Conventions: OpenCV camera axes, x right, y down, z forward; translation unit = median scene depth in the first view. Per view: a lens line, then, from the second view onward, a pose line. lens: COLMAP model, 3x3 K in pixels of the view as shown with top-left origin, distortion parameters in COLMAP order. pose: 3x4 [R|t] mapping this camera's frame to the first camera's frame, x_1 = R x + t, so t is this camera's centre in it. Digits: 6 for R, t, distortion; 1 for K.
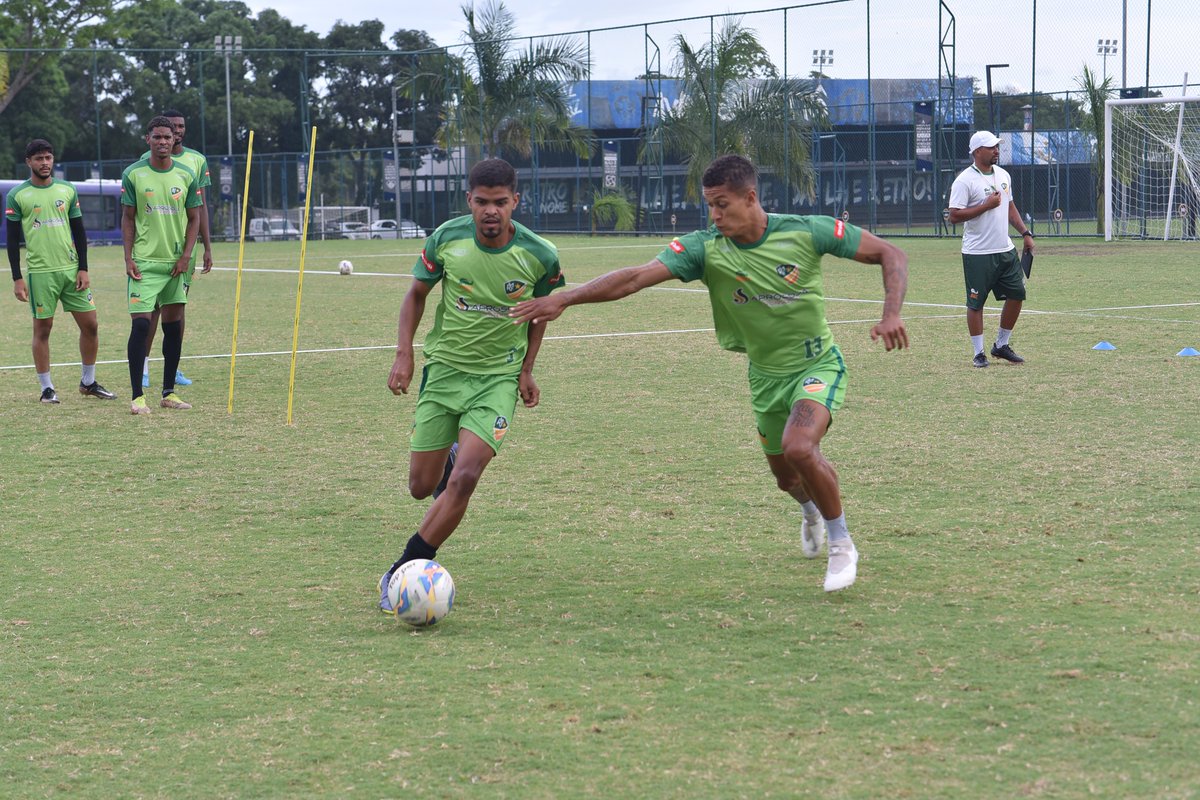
lens RADIAL K [[3003.0, 0, 558.5], [0, 3003.0, 402.6], [0, 0, 1]] dist [0.108288, 0.571811]
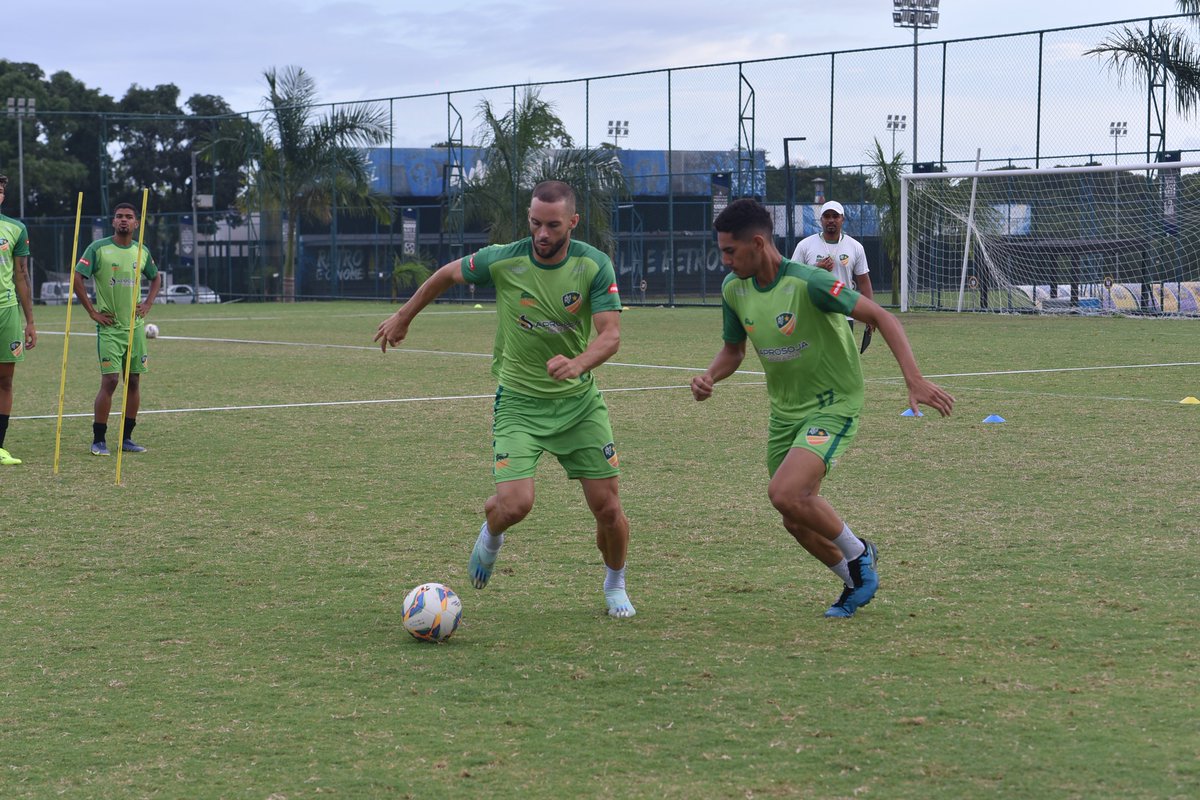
lens RADIAL K [[3004.4, 0, 555.8], [0, 3004.4, 424.2], [0, 0, 1]] dist [0.106096, 0.734057]
pose [[0.997631, 0.005952, 0.068540, -0.012143], [-0.004890, 0.999866, -0.015649, 0.002159], [-0.068624, 0.015277, 0.997526, -0.013316]]
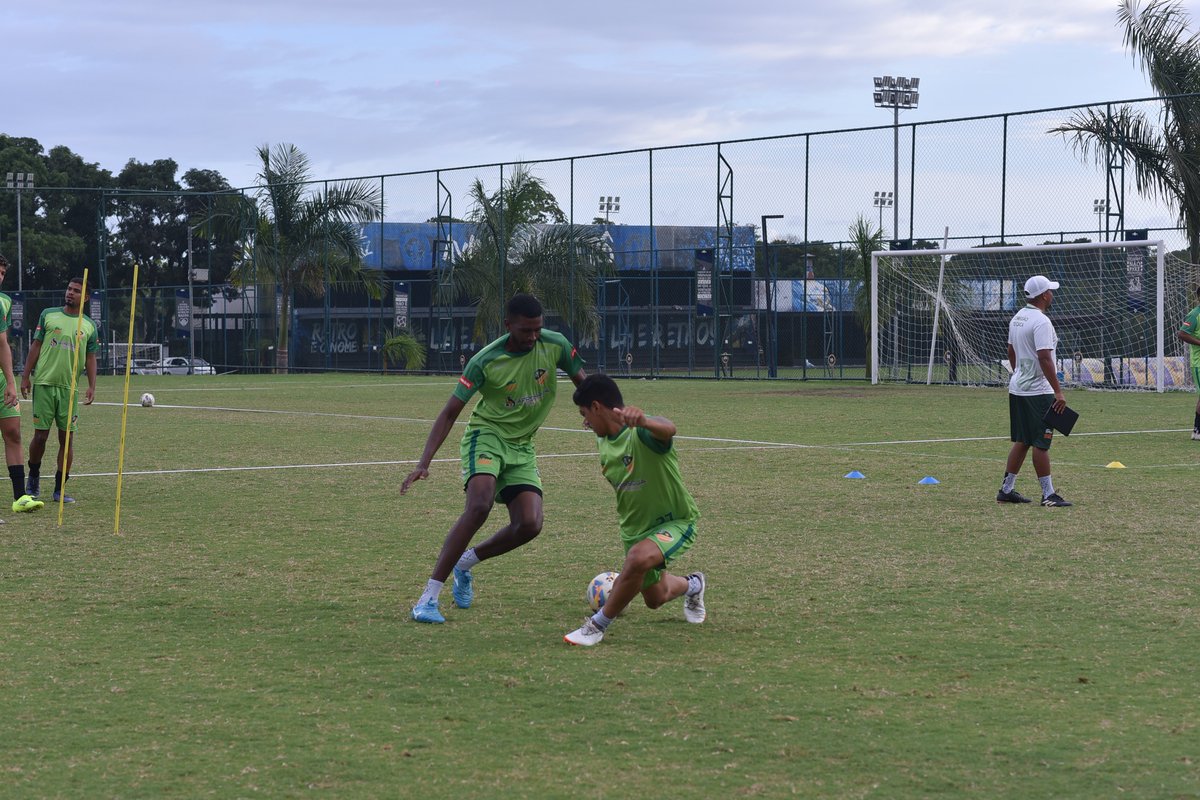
lens RADIAL K [[2999.7, 0, 551.0], [0, 2999.7, 462.6], [0, 0, 1]] dist [0.128797, 0.779262]
pose [[0.997610, 0.009991, 0.068365, -0.006104], [-0.008135, 0.999592, -0.027370, 0.009479], [-0.068610, 0.026749, 0.997285, -0.107356]]
